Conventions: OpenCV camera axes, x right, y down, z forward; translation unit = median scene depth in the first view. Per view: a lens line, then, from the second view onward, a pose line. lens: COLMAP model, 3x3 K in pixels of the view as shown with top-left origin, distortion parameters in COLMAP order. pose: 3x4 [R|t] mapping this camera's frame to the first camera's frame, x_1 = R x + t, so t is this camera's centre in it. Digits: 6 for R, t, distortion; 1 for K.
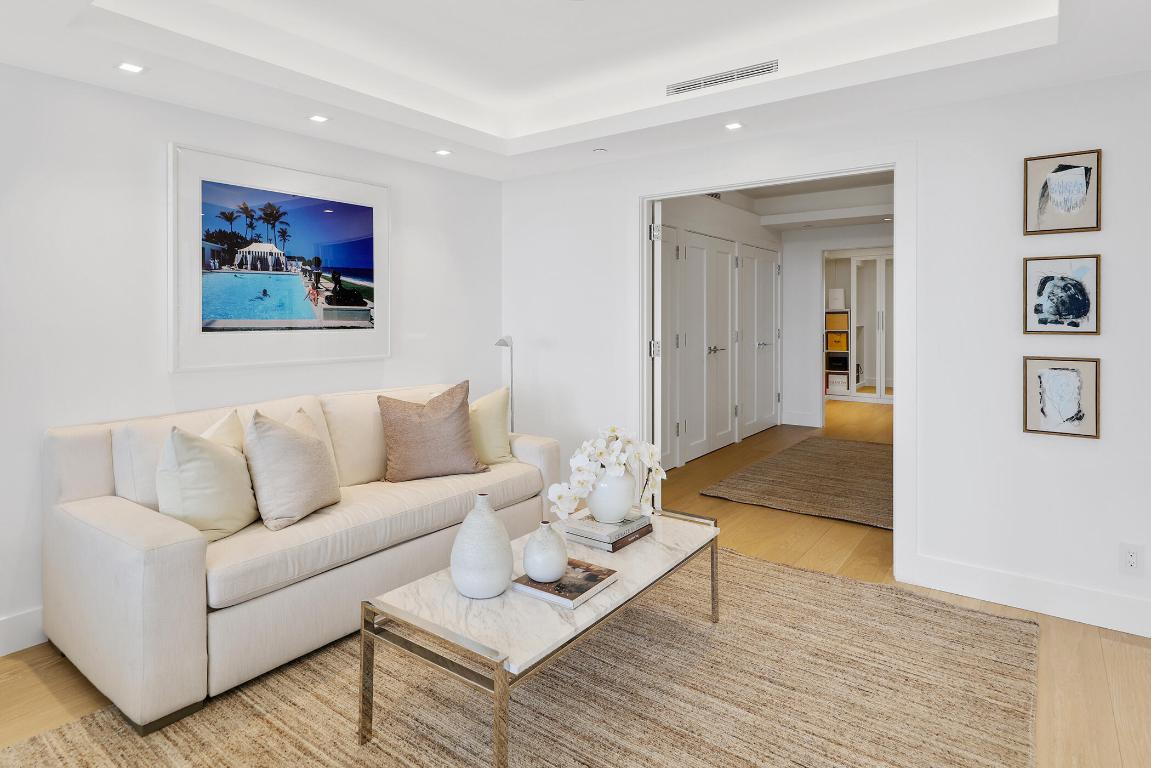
lens RADIAL K [[619.4, 0, 574.0], [0, 619.4, 321.5], [0, 0, 1]] dist [-0.003826, -0.000487]
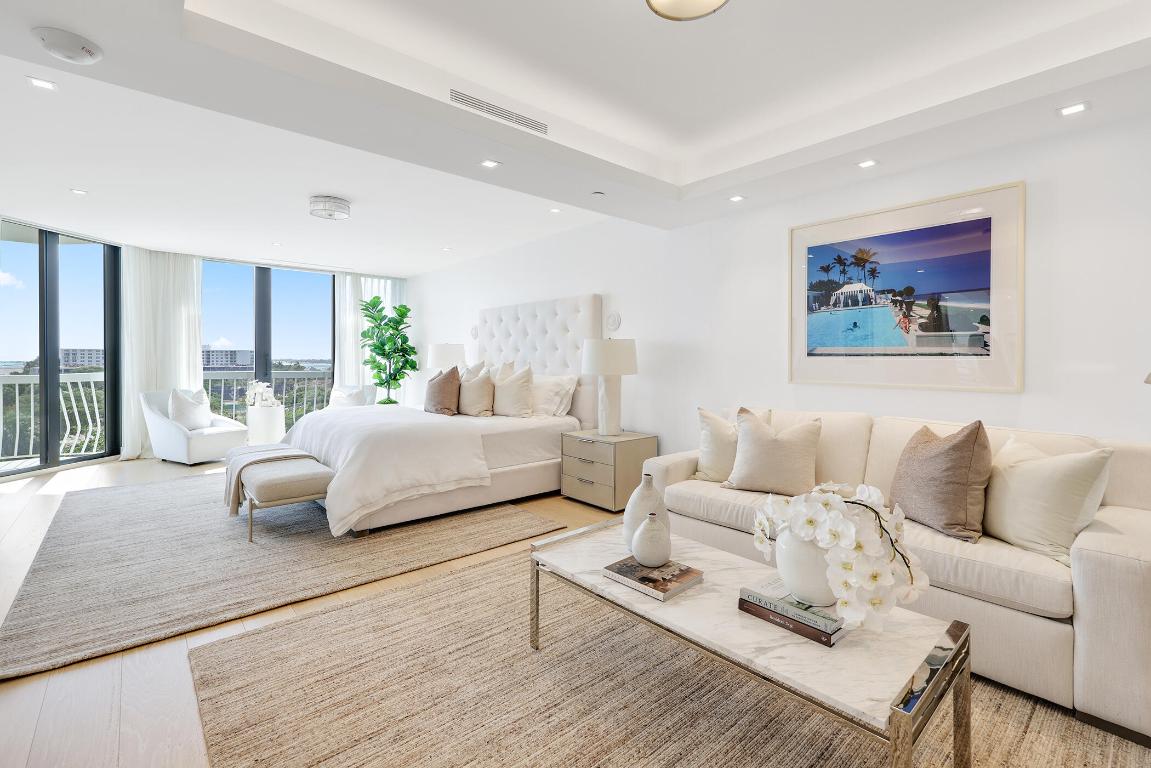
lens RADIAL K [[514.1, 0, 572.4], [0, 514.1, 358.5], [0, 0, 1]] dist [0.000358, -0.000008]
pose [[-0.216727, 0.007126, -0.976206, 0.586082], [-0.004810, 0.999953, 0.008367, 0.013336], [0.976220, 0.006509, -0.216683, 0.668796]]
